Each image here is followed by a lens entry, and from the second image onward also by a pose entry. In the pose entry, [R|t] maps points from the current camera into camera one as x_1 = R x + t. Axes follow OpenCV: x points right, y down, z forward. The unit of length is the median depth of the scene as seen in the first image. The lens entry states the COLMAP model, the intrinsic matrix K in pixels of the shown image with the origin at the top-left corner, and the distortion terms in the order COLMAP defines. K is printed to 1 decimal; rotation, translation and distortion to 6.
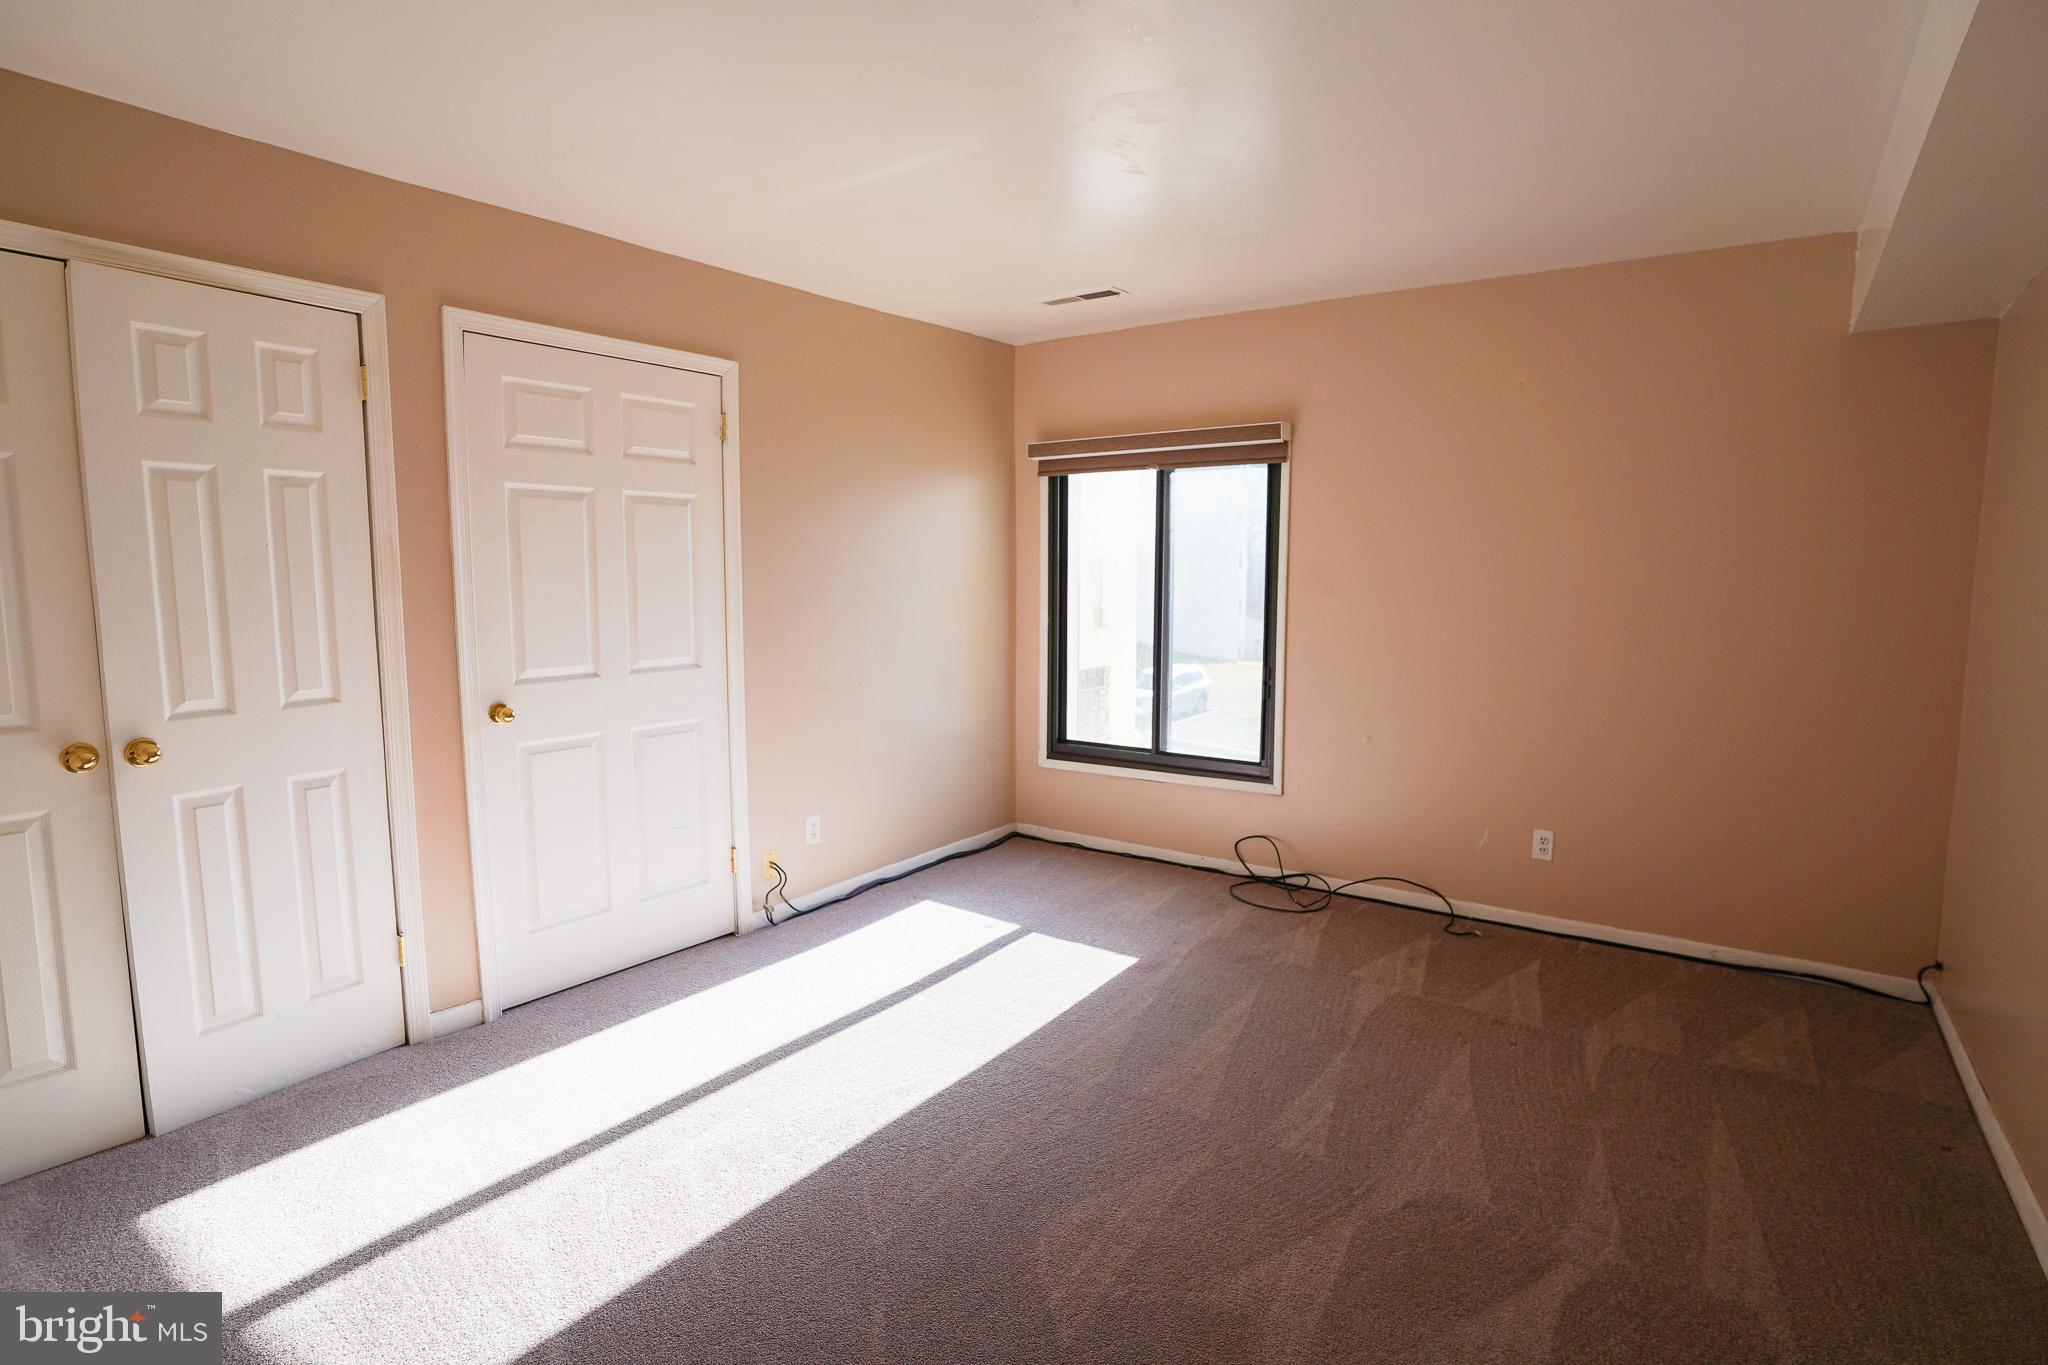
lens RADIAL K [[1012.1, 0, 1027.6], [0, 1012.1, 683.4], [0, 0, 1]] dist [-0.072401, 0.031940]
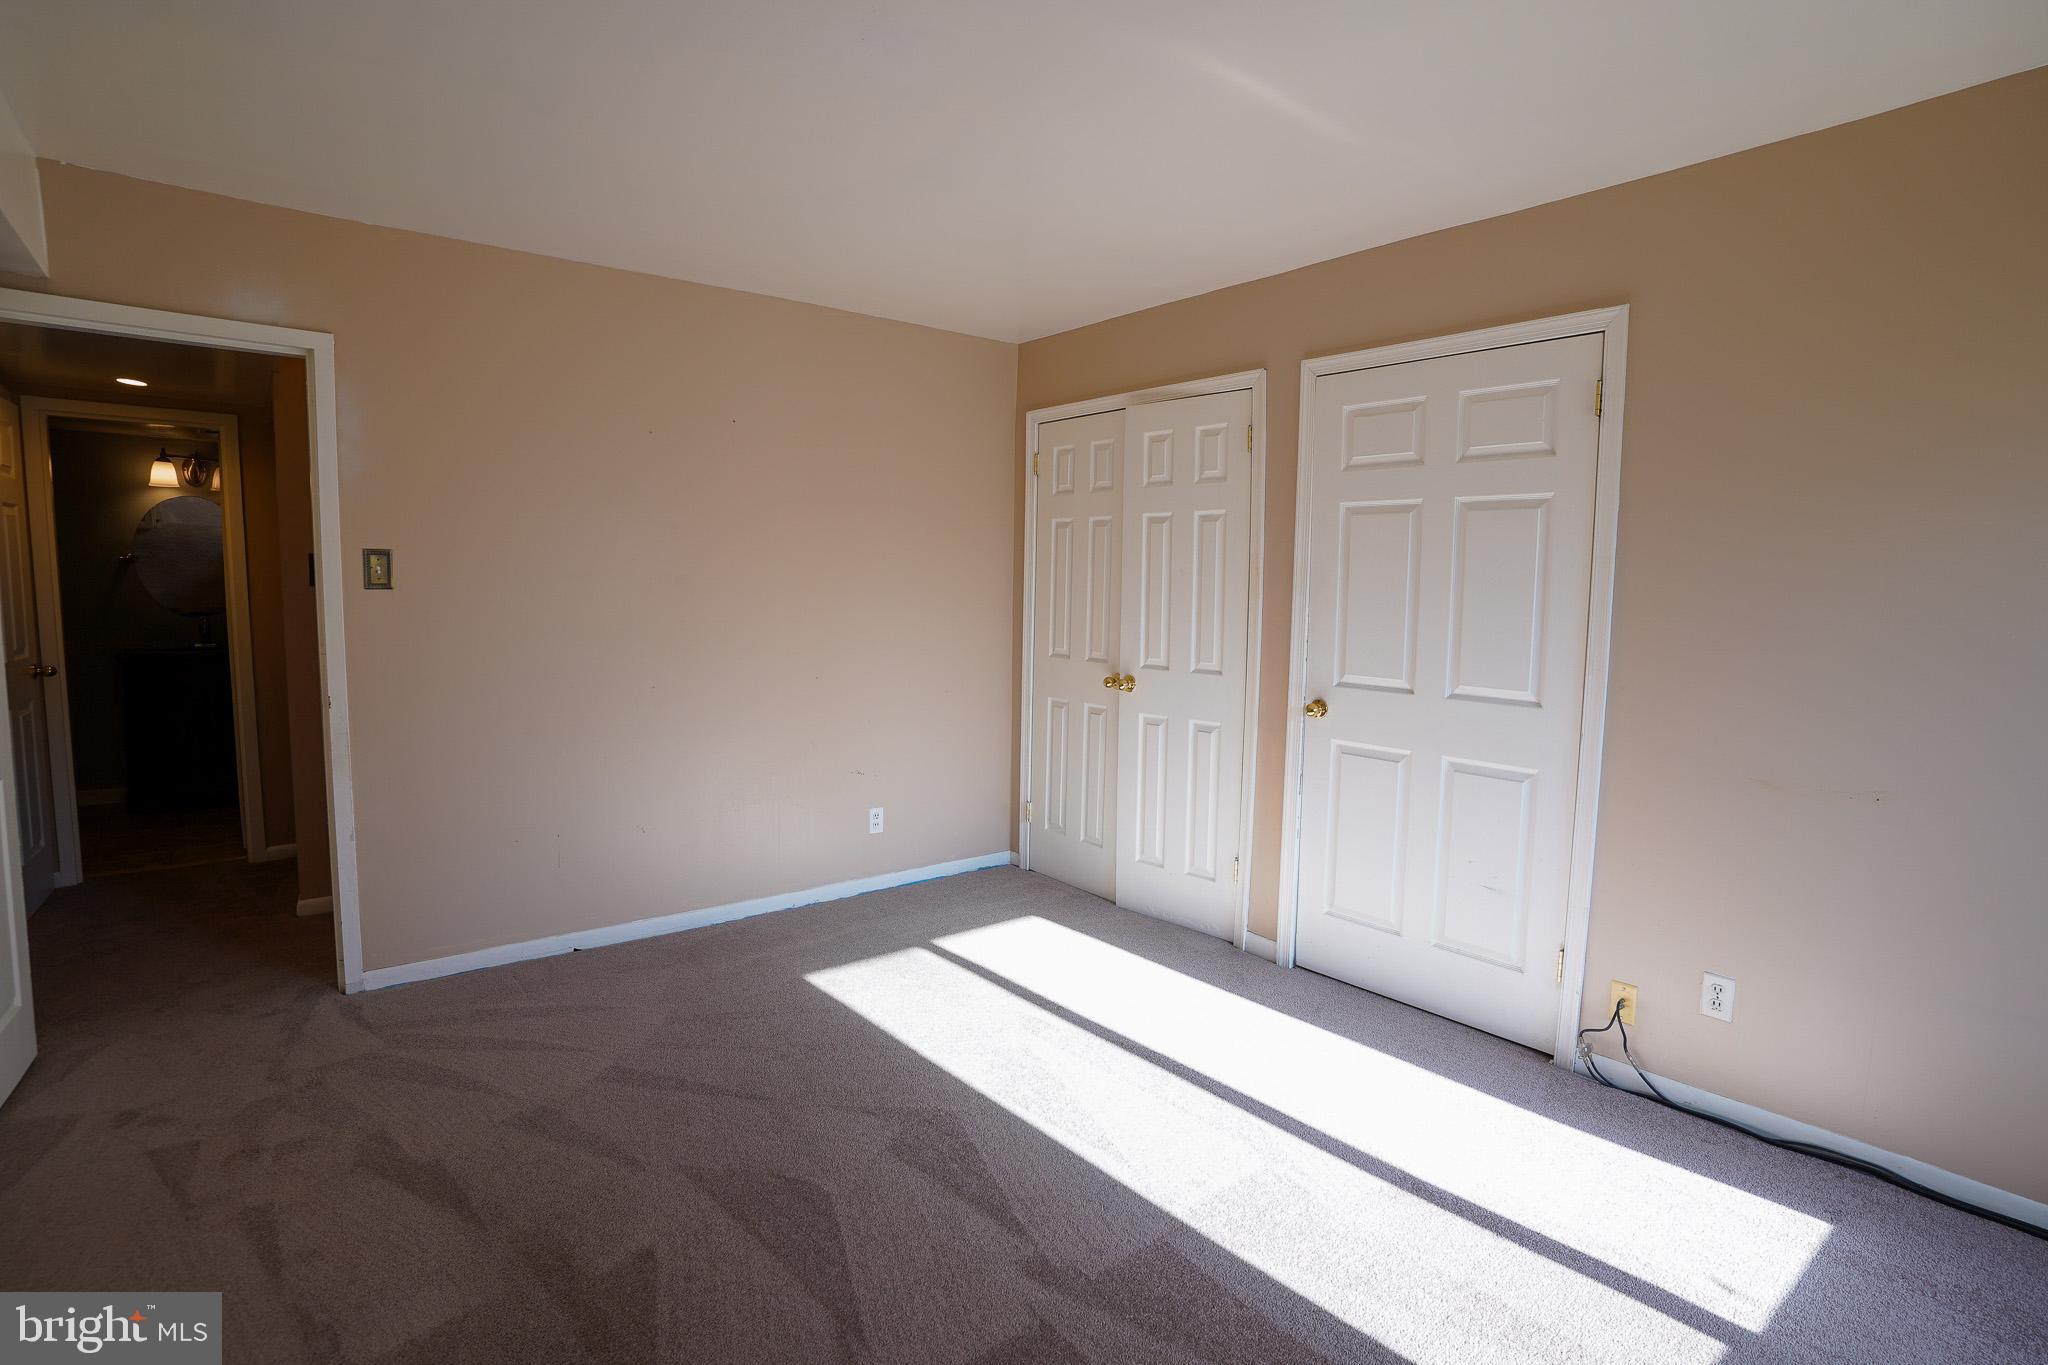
lens RADIAL K [[1012.1, 0, 1027.3], [0, 1012.1, 676.3], [0, 0, 1]] dist [-0.072401, 0.031940]
pose [[-0.250907, 0.092930, -0.963540, 0.634443], [-0.118746, 0.984909, 0.125912, -0.108086], [0.960700, 0.146009, -0.236086, 0.927613]]
